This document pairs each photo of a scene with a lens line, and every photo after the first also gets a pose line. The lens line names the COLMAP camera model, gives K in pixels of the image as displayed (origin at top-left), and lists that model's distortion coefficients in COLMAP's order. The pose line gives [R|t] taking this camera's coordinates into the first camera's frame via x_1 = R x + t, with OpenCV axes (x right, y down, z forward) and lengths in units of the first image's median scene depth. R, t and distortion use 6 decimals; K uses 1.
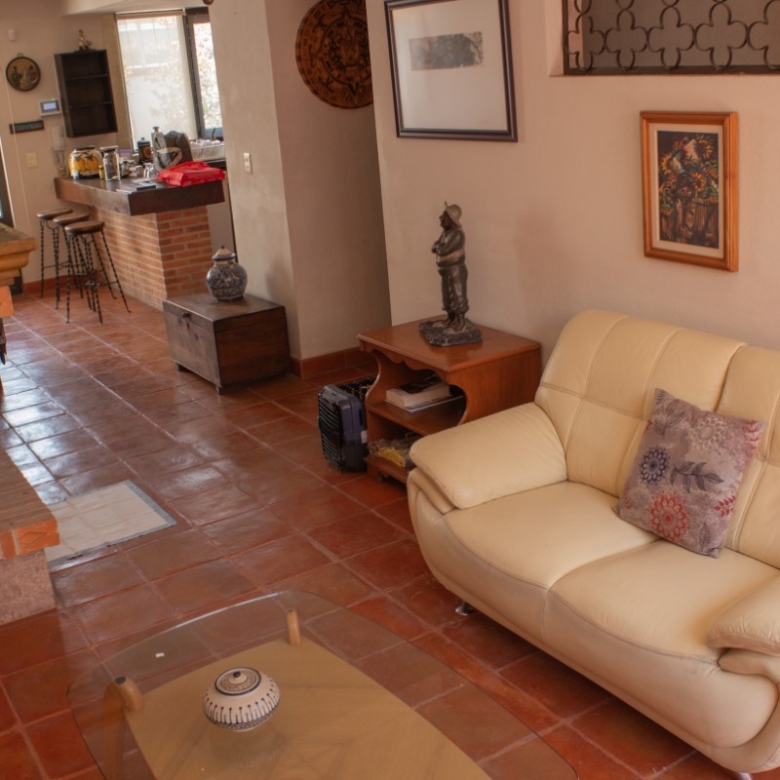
lens RADIAL K [[1044.1, 0, 390.0], [0, 1044.1, 390.0], [0, 0, 1]] dist [-0.144269, 0.150849]
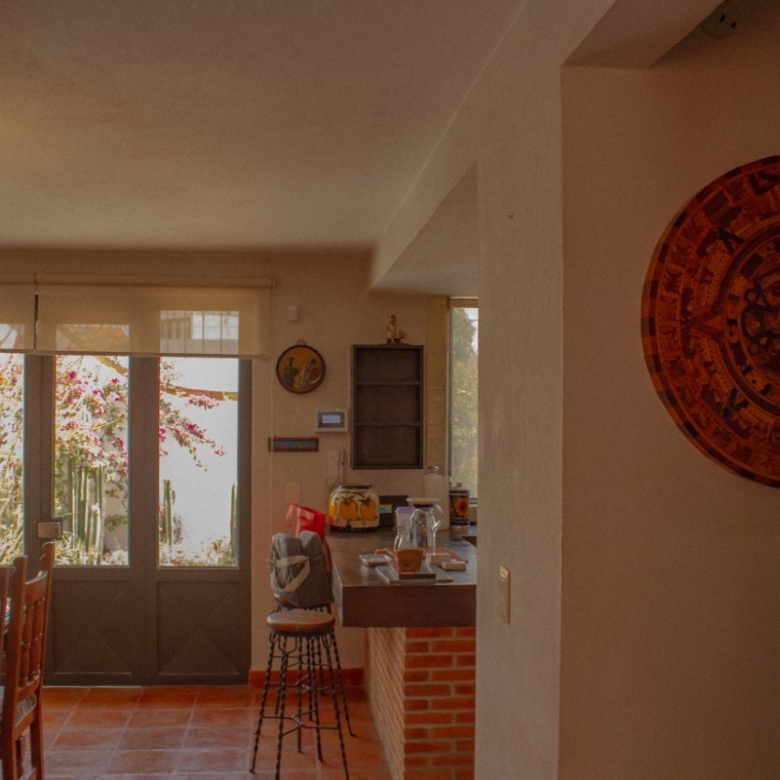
lens RADIAL K [[1010.0, 0, 388.9], [0, 1010.0, 403.8], [0, 0, 1]] dist [-0.153975, 0.044073]
pose [[0.900578, 0.081597, -0.426968, -0.016660], [-0.208139, 0.943253, -0.258752, -0.139331], [0.381625, 0.321895, 0.866456, 0.491881]]
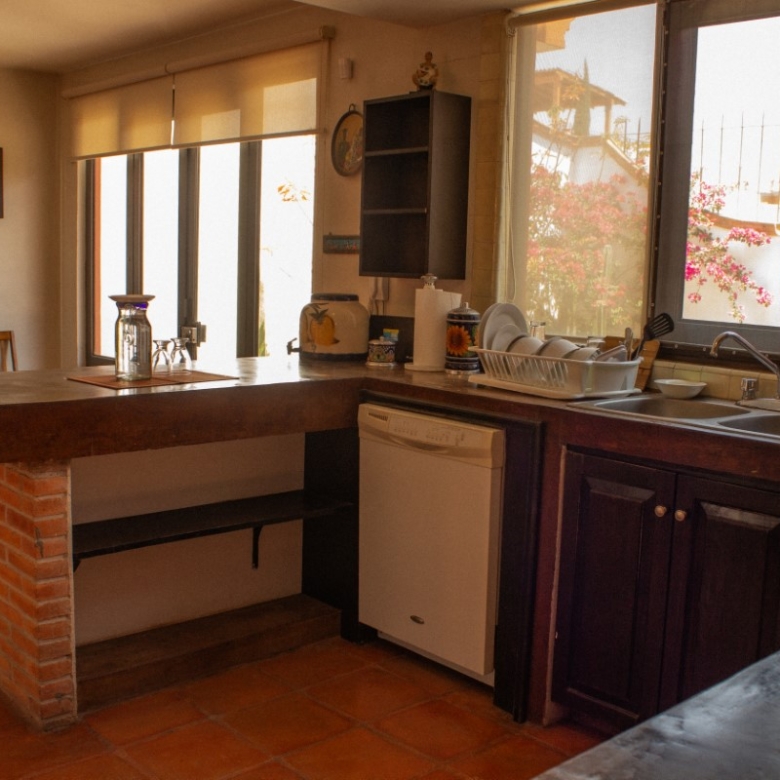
lens RADIAL K [[1010.0, 0, 388.9], [0, 1010.0, 403.8], [0, 0, 1]] dist [-0.153975, 0.044073]
pose [[0.191055, 0.219952, -0.956619, 0.171939], [-0.353407, 0.924627, 0.142014, -0.297887], [0.915752, 0.310943, 0.254388, 1.036151]]
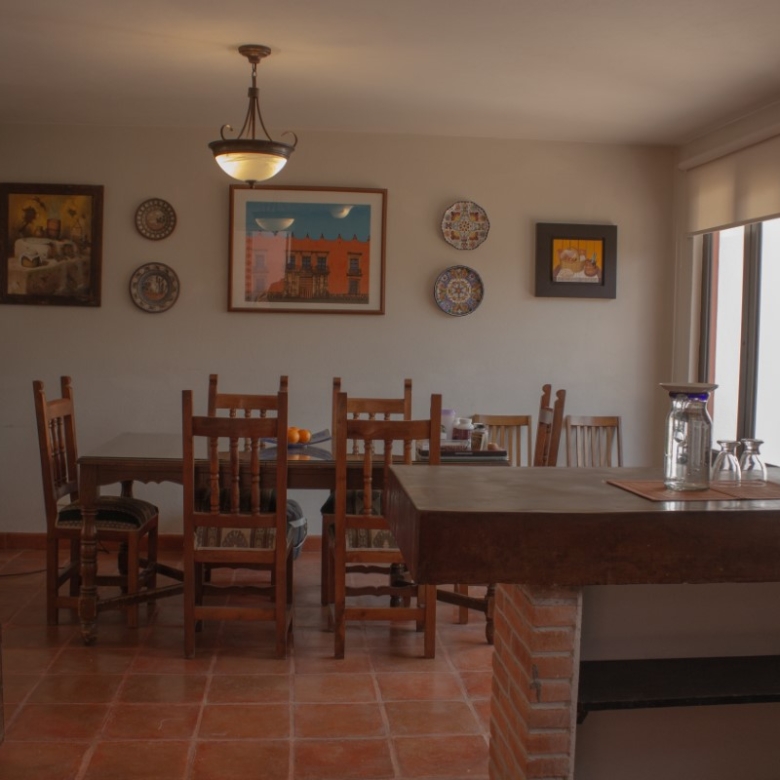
lens RADIAL K [[986.5, 0, 406.0], [0, 986.5, 392.6], [0, 0, 1]] dist [-0.171958, 0.191511]
pose [[-0.432379, 0.124443, -0.893063, 0.069295], [-0.271854, 0.926354, 0.260700, -0.299329], [0.859735, 0.355504, -0.366706, 1.071154]]
